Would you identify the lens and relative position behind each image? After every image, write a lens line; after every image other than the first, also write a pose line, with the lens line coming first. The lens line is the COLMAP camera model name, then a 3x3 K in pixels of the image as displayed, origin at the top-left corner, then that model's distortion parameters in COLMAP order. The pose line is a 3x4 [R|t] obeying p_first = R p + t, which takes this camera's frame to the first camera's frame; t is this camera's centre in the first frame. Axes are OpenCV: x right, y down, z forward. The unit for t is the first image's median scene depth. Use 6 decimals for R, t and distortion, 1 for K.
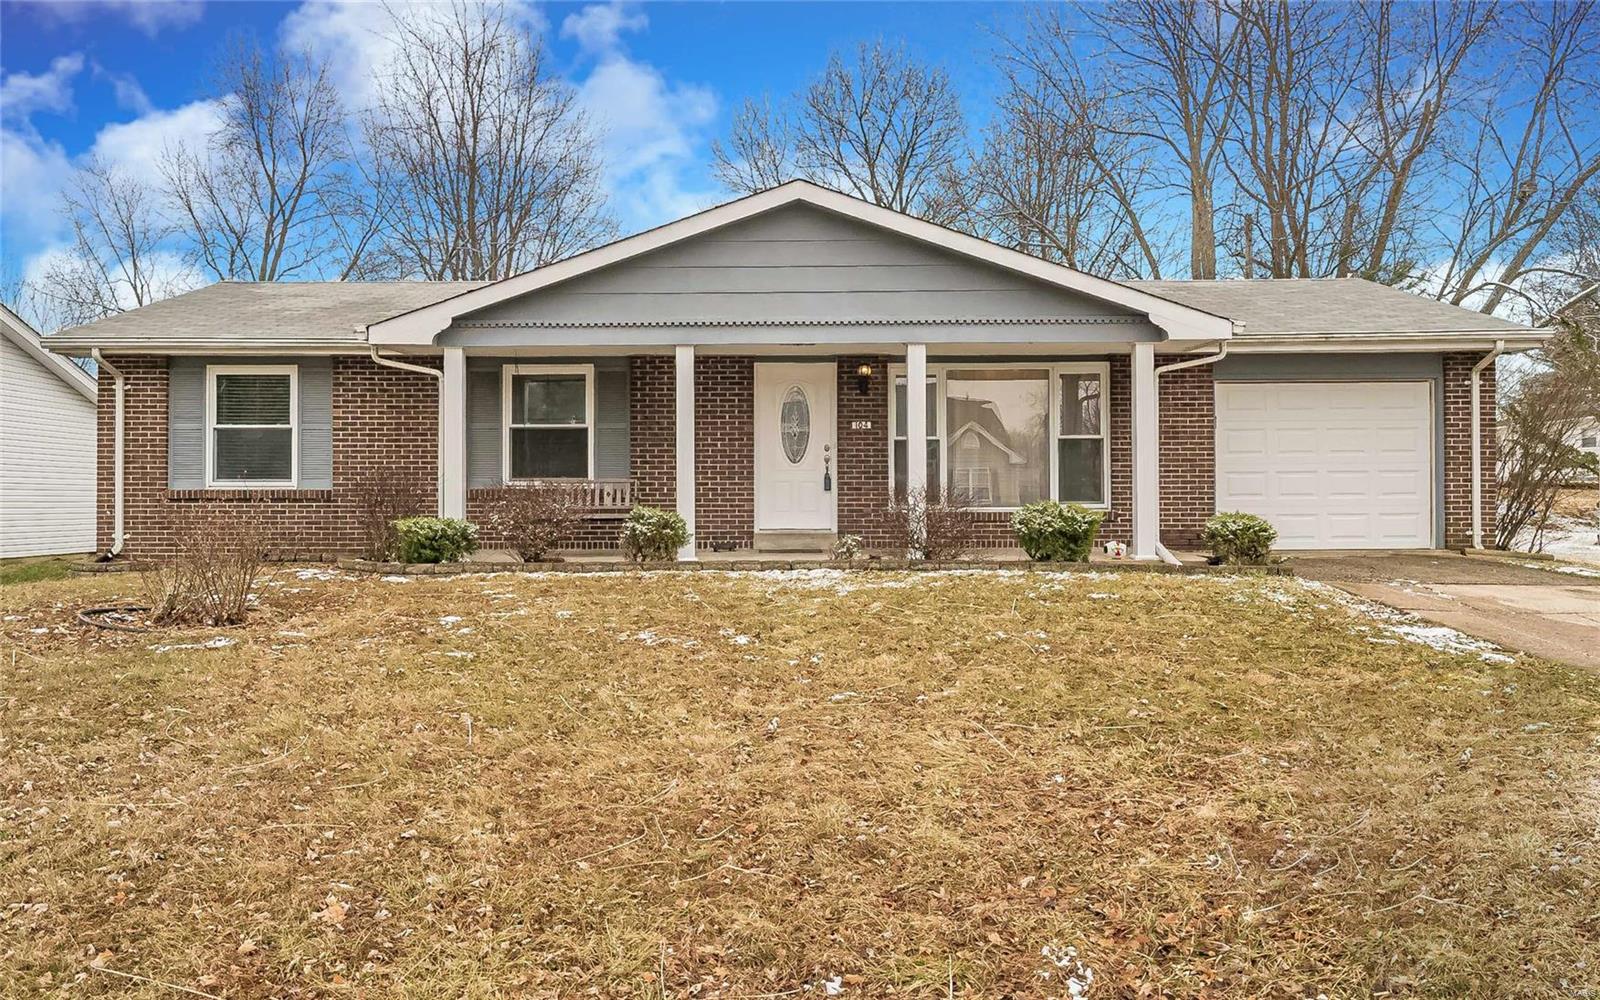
lens RADIAL K [[1150.0, 0, 797.2], [0, 1150.0, 494.3], [0, 0, 1]] dist [0.038439, 0.001516]
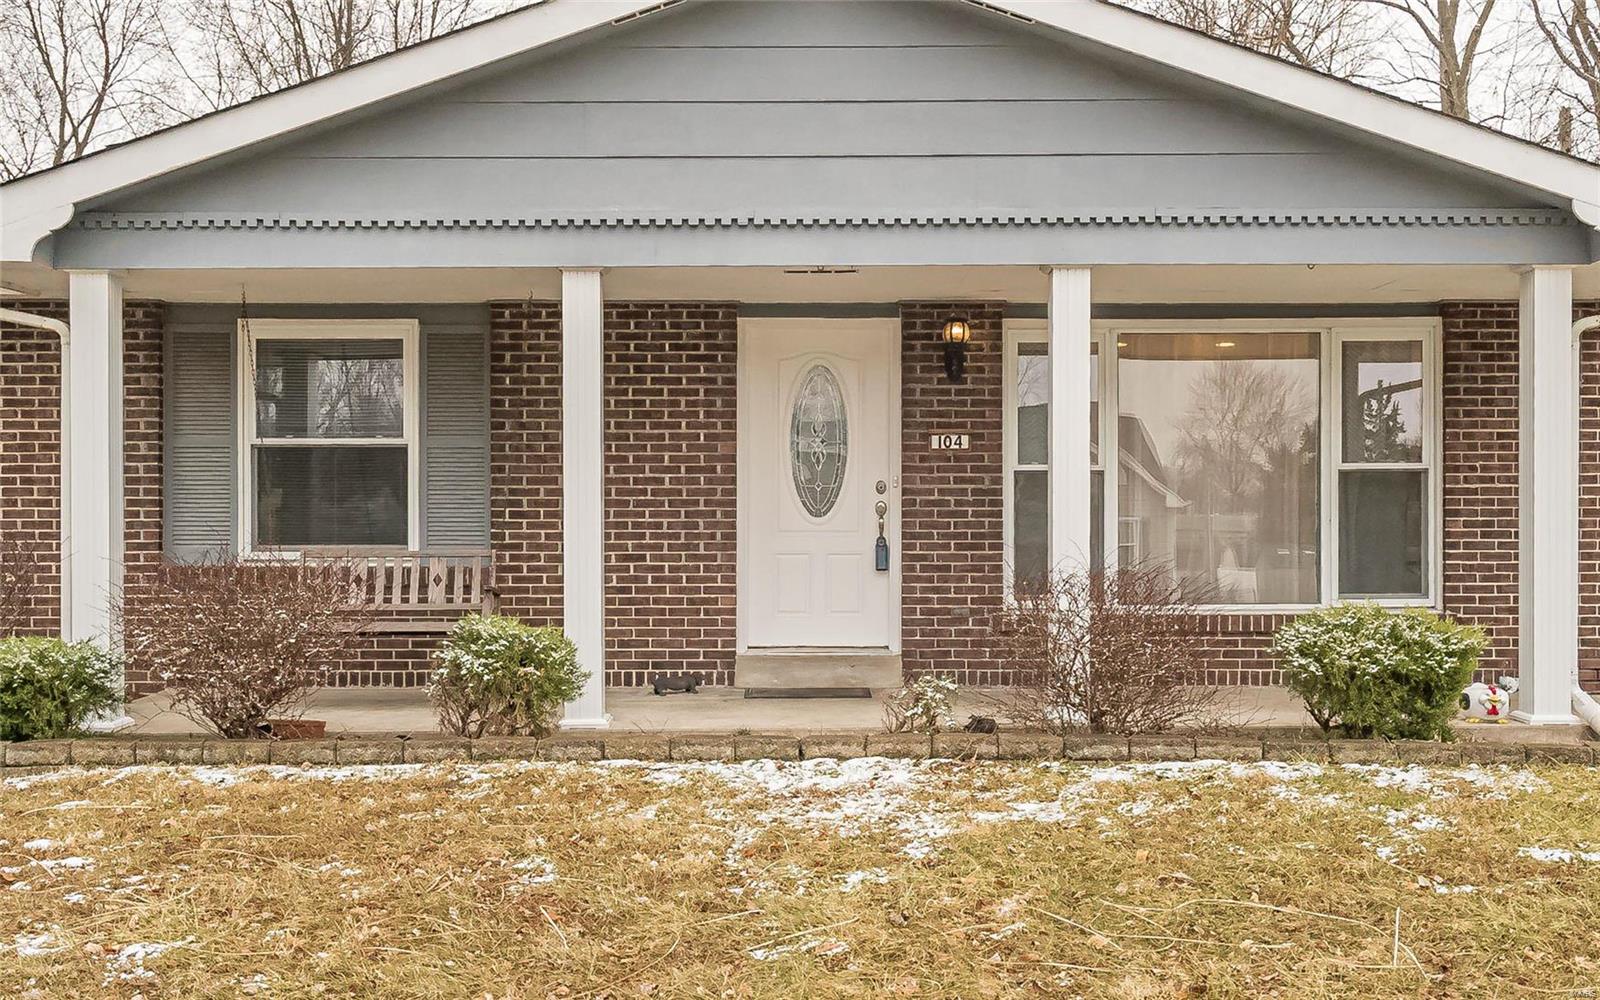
lens RADIAL K [[1551.1, 0, 845.6], [0, 1551.1, 580.8], [0, 0, 1]] dist [0.026246, 0.000000]
pose [[0.999993, 0.002316, 0.002985, 0.008443], [-0.002380, 0.999762, 0.021681, -0.013960], [-0.002934, -0.021688, 0.999760, 0.322045]]
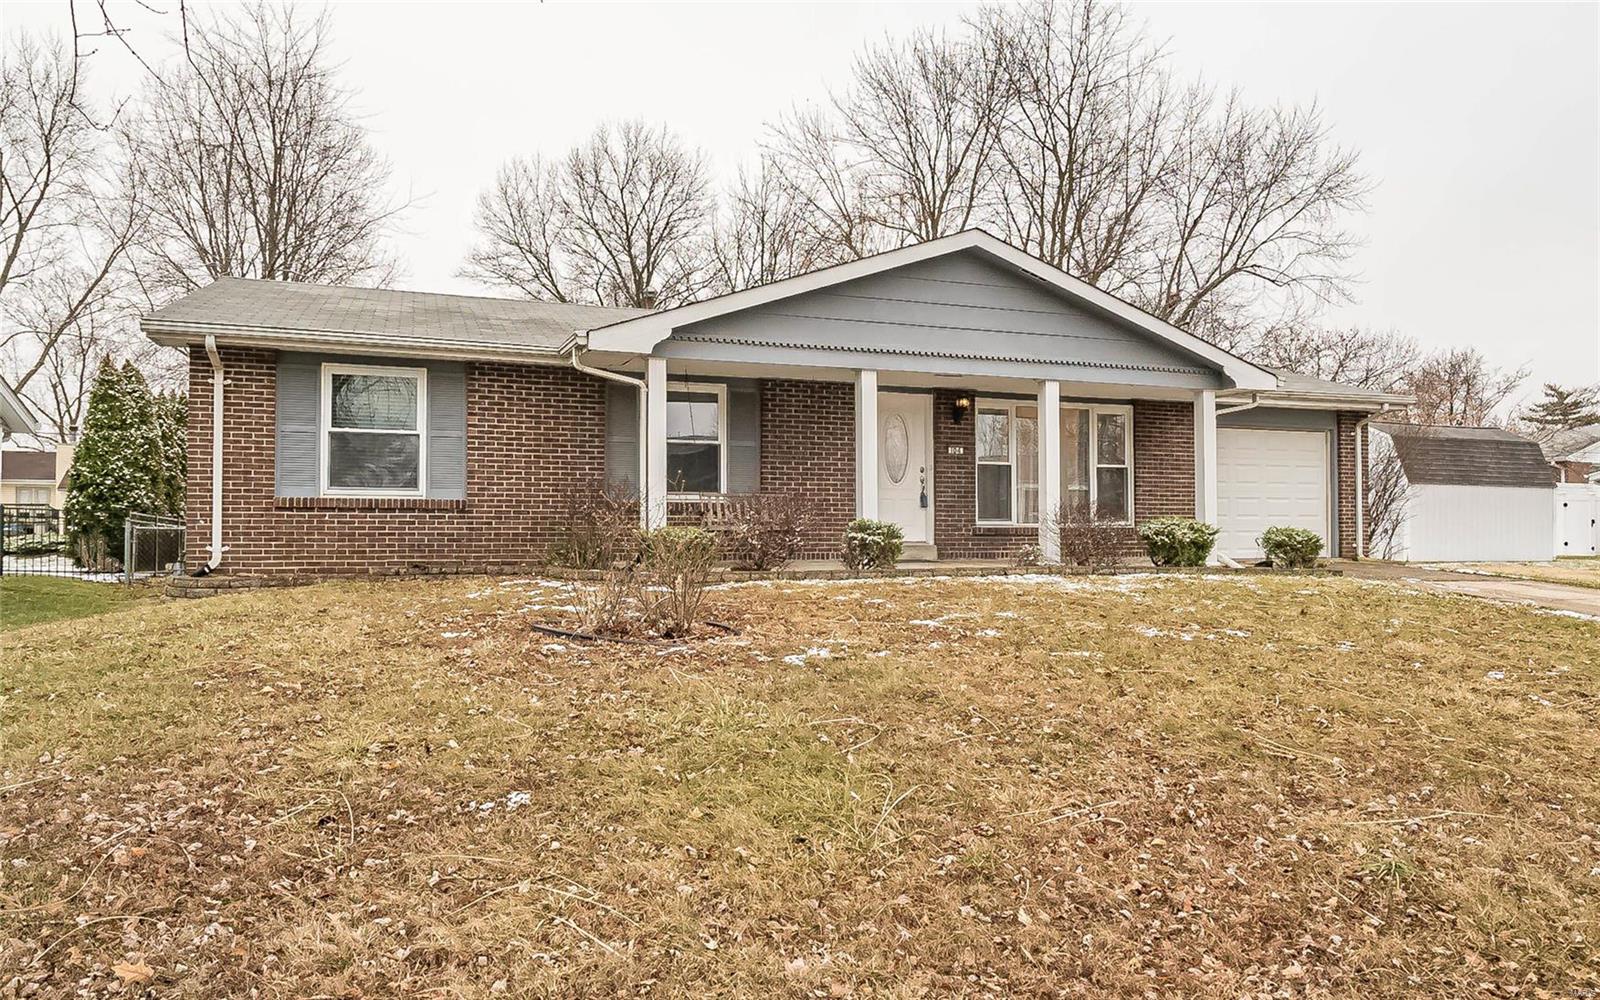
lens RADIAL K [[973.4, 0, 800.5], [0, 973.4, 507.0], [0, 0, 1]] dist [0.020626, 0.000074]
pose [[0.940844, 0.012774, 0.338598, -0.418845], [-0.008112, 0.999852, -0.015181, 0.012078], [-0.338742, 0.011536, 0.940809, 0.144731]]
